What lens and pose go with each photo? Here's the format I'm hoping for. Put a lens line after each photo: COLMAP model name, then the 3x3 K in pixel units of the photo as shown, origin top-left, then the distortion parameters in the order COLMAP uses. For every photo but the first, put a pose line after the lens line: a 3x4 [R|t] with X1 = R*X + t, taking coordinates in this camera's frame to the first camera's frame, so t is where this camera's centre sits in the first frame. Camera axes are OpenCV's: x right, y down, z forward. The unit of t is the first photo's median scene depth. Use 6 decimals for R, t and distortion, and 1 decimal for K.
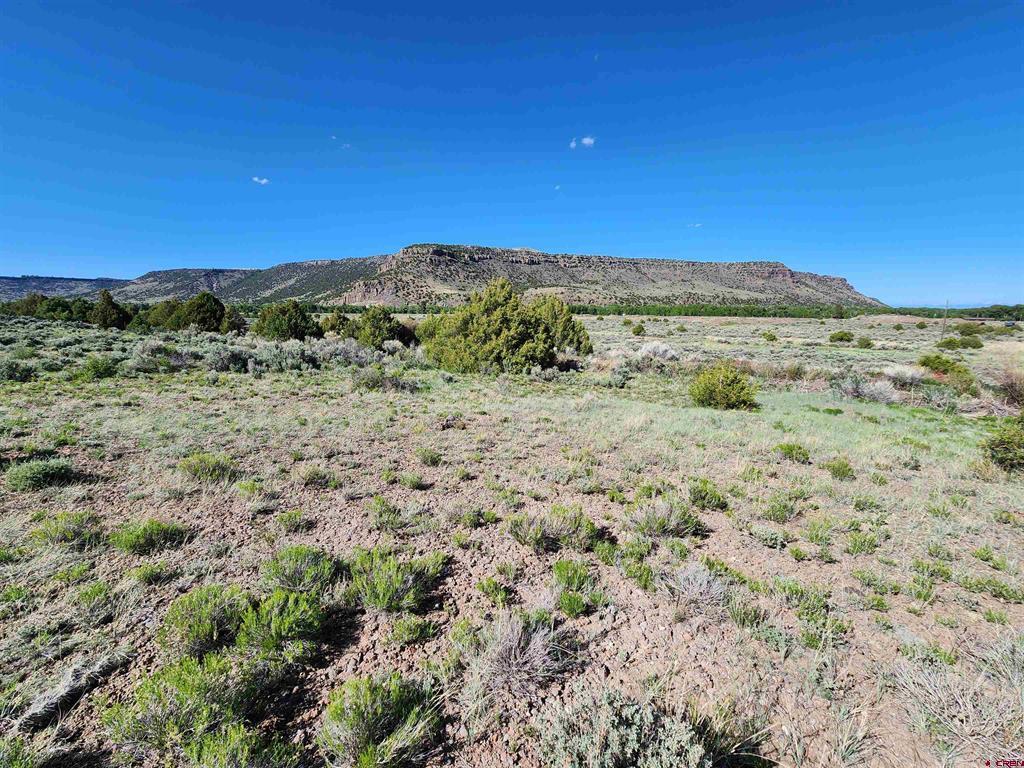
lens RADIAL K [[415.3, 0, 511.5], [0, 415.3, 384.5], [0, 0, 1]] dist [-0.000781, -0.000401]
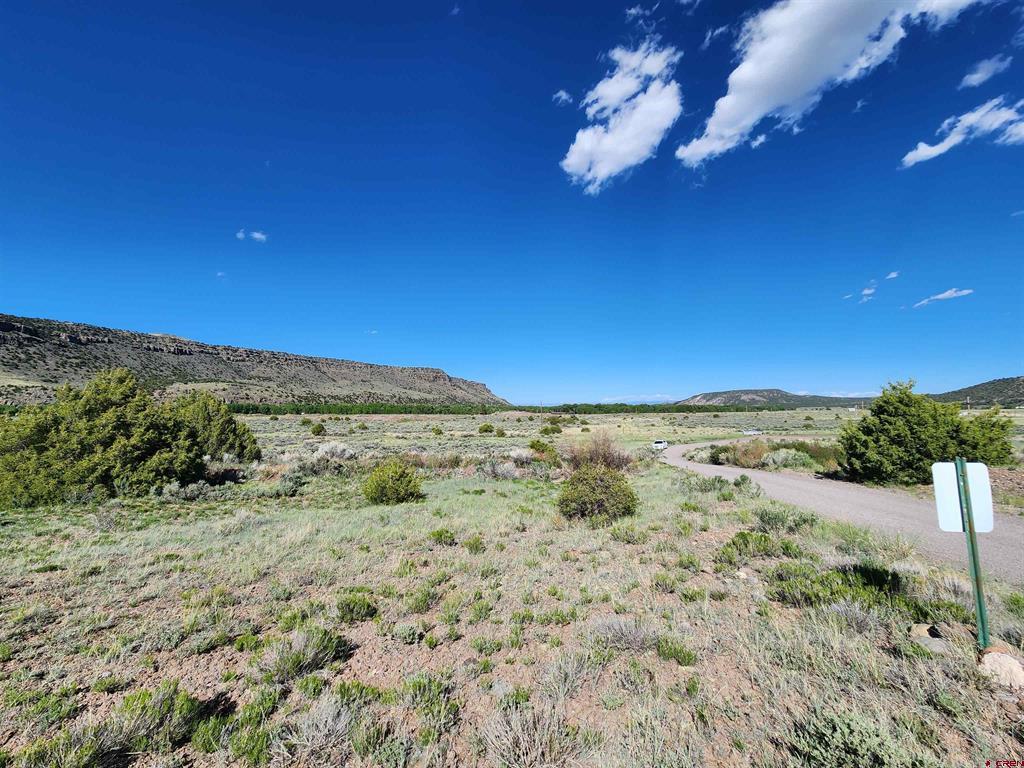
lens RADIAL K [[415.3, 0, 509.0], [0, 415.3, 379.9], [0, 0, 1]] dist [-0.000781, -0.000401]
pose [[0.751765, 0.040017, 0.658216, 0.017698], [0.121723, 0.972584, -0.198153, -0.001678], [-0.648099, 0.229084, 0.726284, -0.009153]]
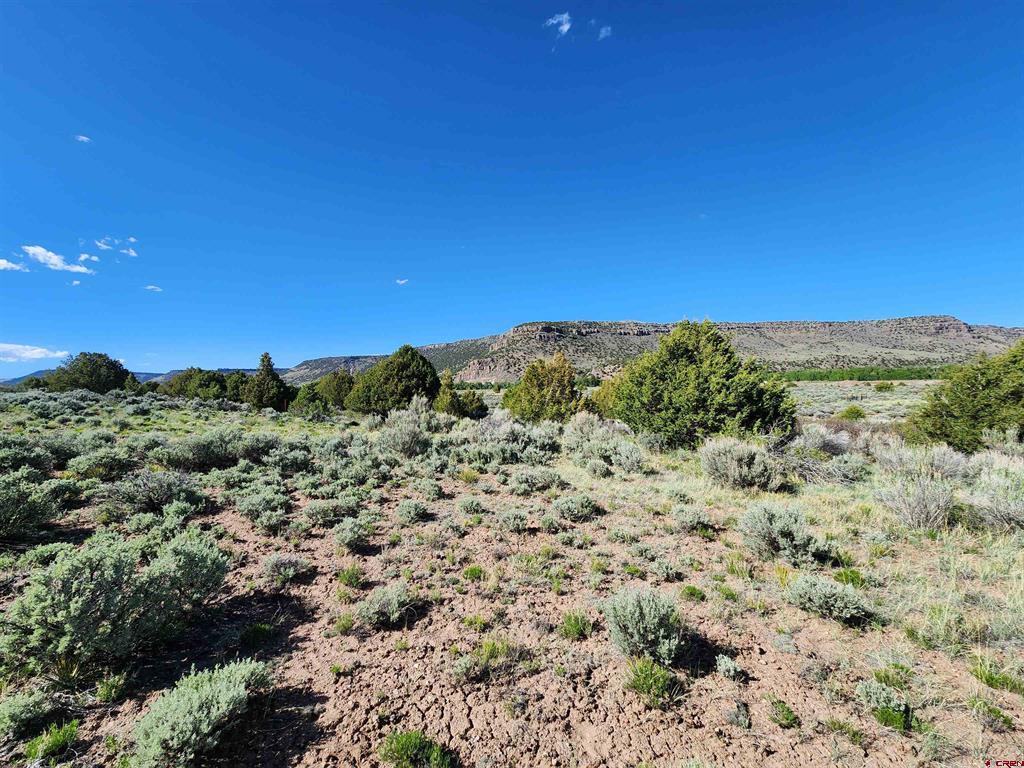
lens RADIAL K [[415.3, 0, 513.4], [0, 415.3, 385.2], [0, 0, 1]] dist [-0.000781, -0.000401]
pose [[0.971875, -0.031549, -0.233373, -0.337236], [-0.009708, 0.984776, -0.173558, -0.048768], [0.235296, 0.170943, 0.956773, 0.355581]]
